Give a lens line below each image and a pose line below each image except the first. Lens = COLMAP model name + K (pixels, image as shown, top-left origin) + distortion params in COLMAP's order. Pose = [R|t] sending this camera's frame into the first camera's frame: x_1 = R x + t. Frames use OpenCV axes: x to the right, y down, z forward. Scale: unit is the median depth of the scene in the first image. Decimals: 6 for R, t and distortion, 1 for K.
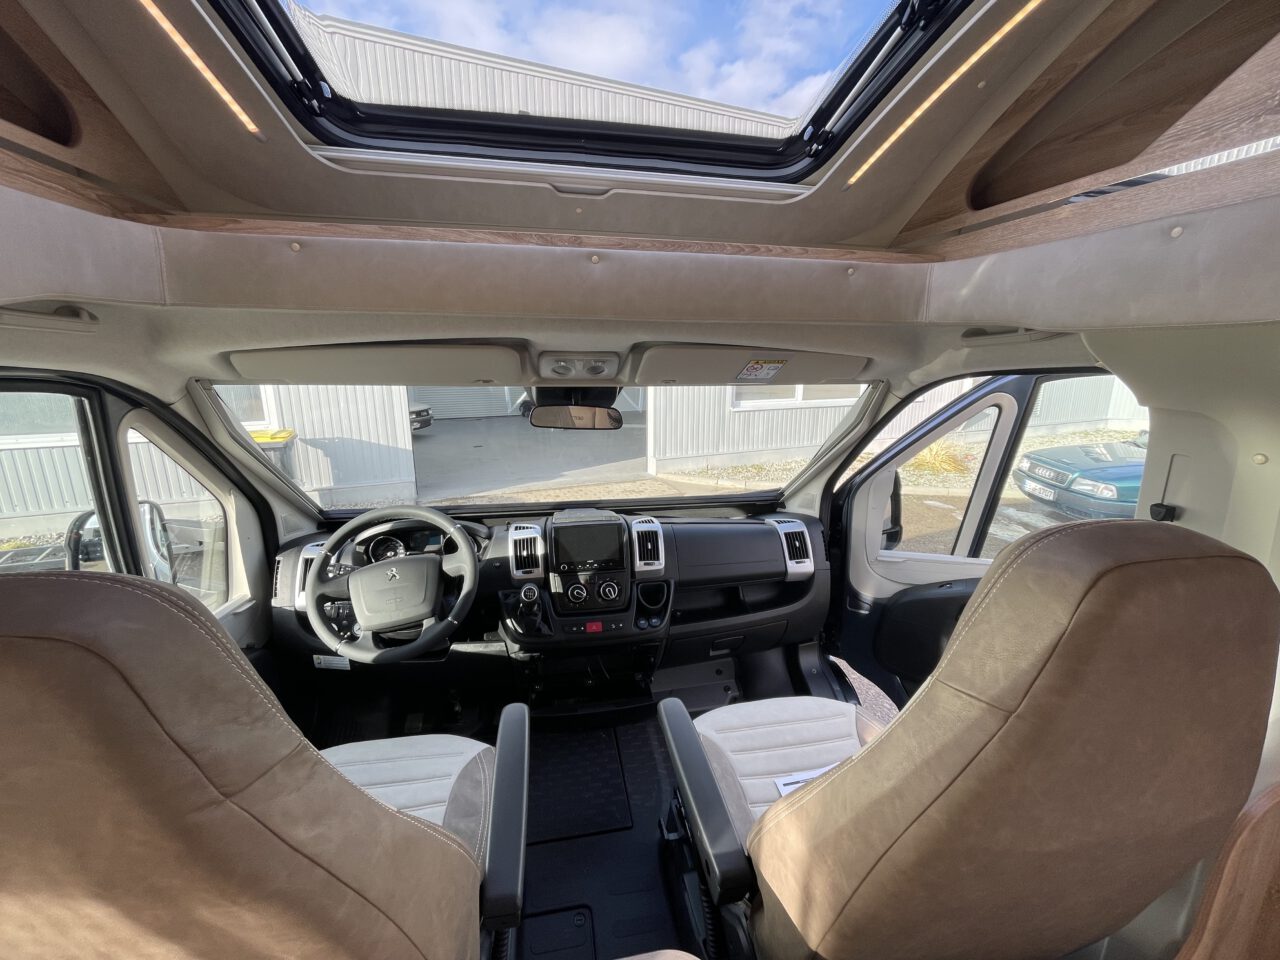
lens RADIAL K [[517.2, 0, 636.8], [0, 517.2, 473.6], [0, 0, 1]] dist [-0.004395, -0.000430]
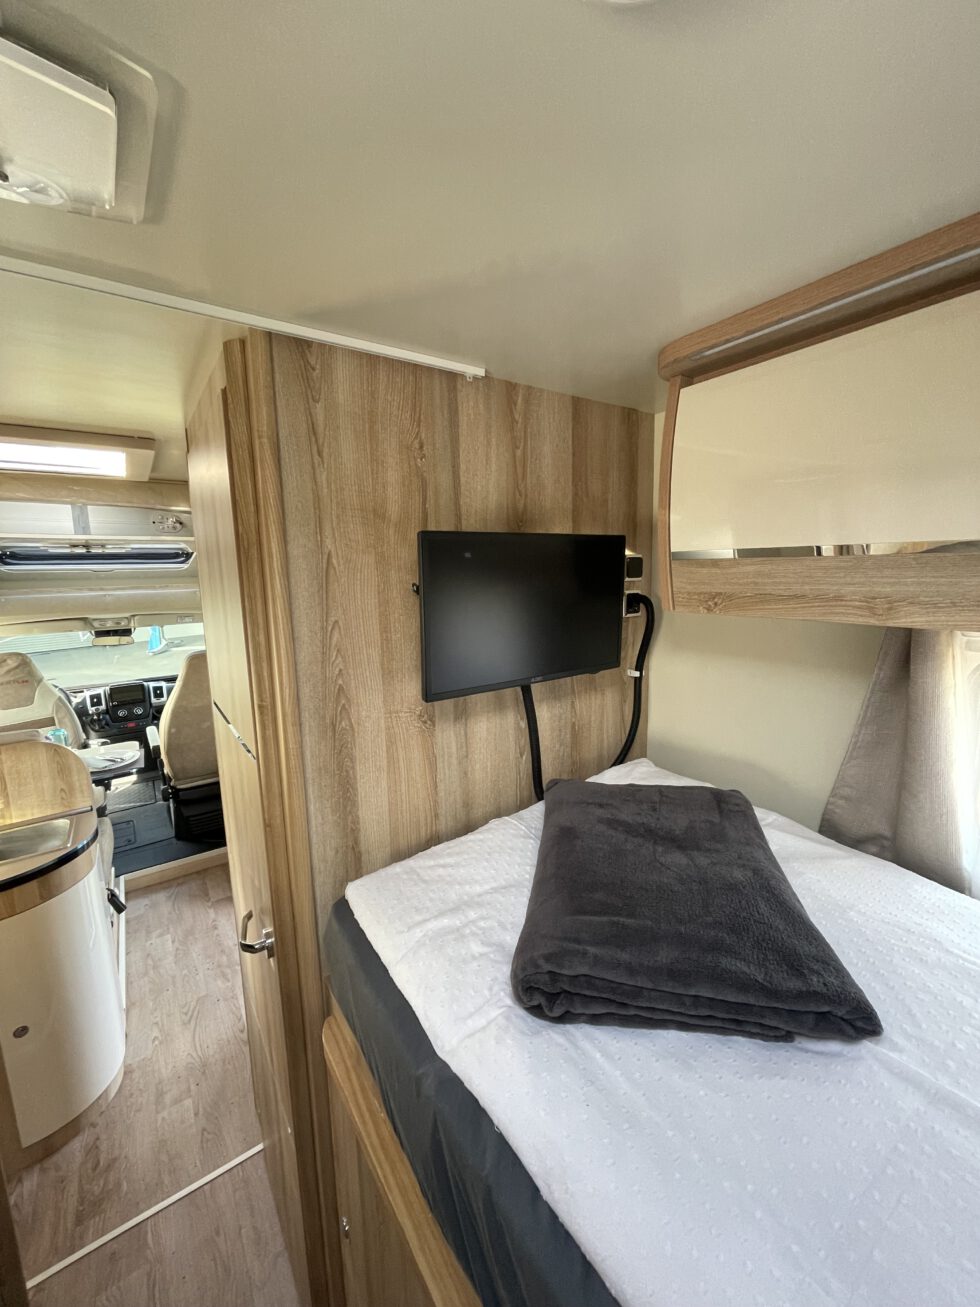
lens RADIAL K [[528.2, 0, 493.5], [0, 528.2, 649.5], [0, 0, 1]] dist [-0.004395, -0.000430]
pose [[0.912651, -0.092088, 0.398231, 0.618506], [0.118768, 0.991999, -0.042796, 0.297210], [-0.391104, 0.086355, 0.916286, -2.361065]]
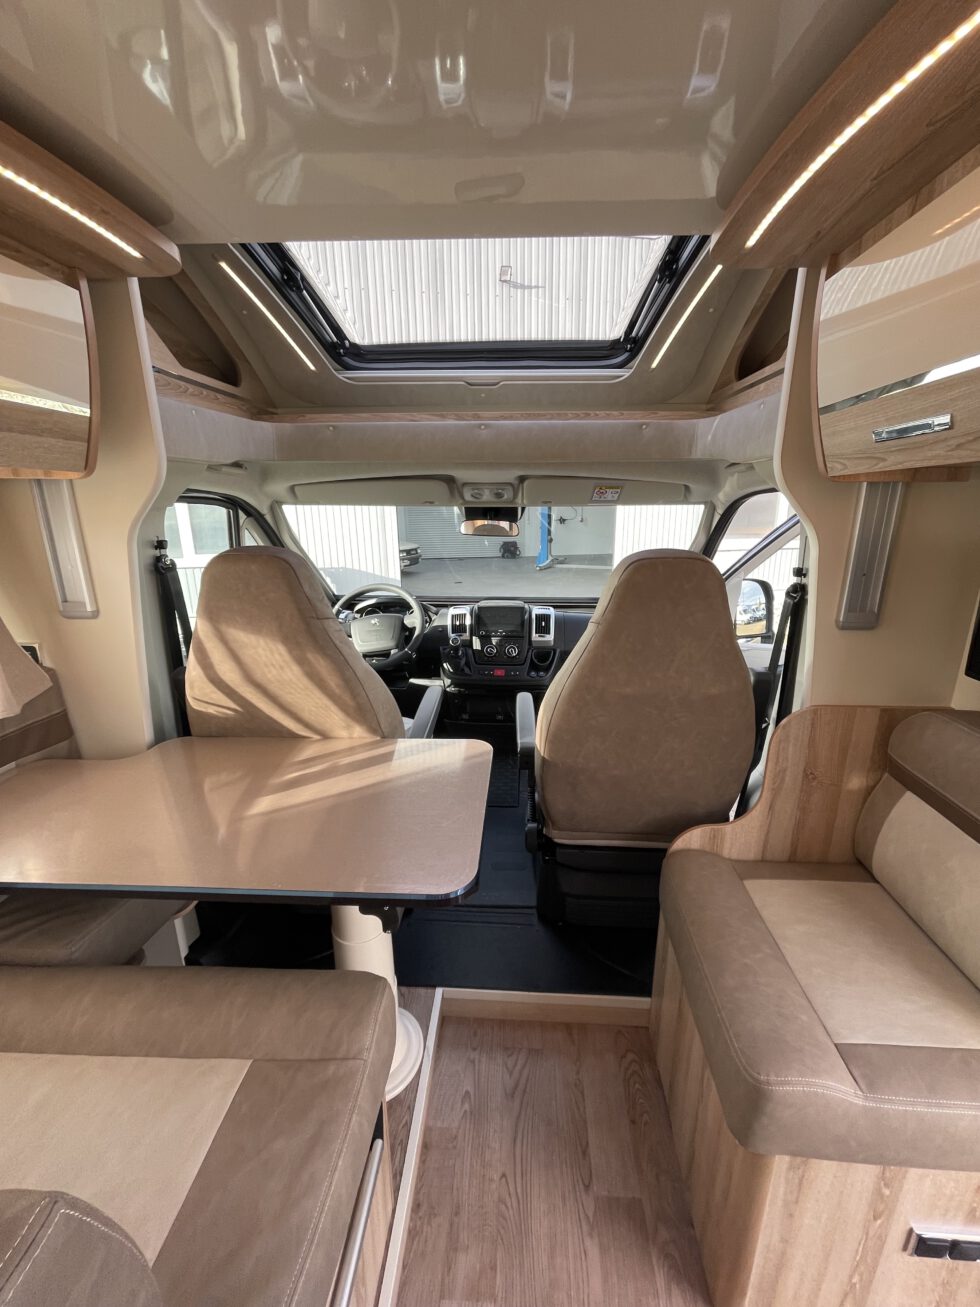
lens RADIAL K [[528.2, 0, 501.1], [0, 528.2, 654.4], [0, 0, 1]] dist [-0.004395, -0.000430]
pose [[0.973028, 0.056060, -0.223770, 0.306490], [-0.042379, 0.996953, 0.065485, 0.170099], [0.226760, -0.054235, 0.972439, -0.560047]]
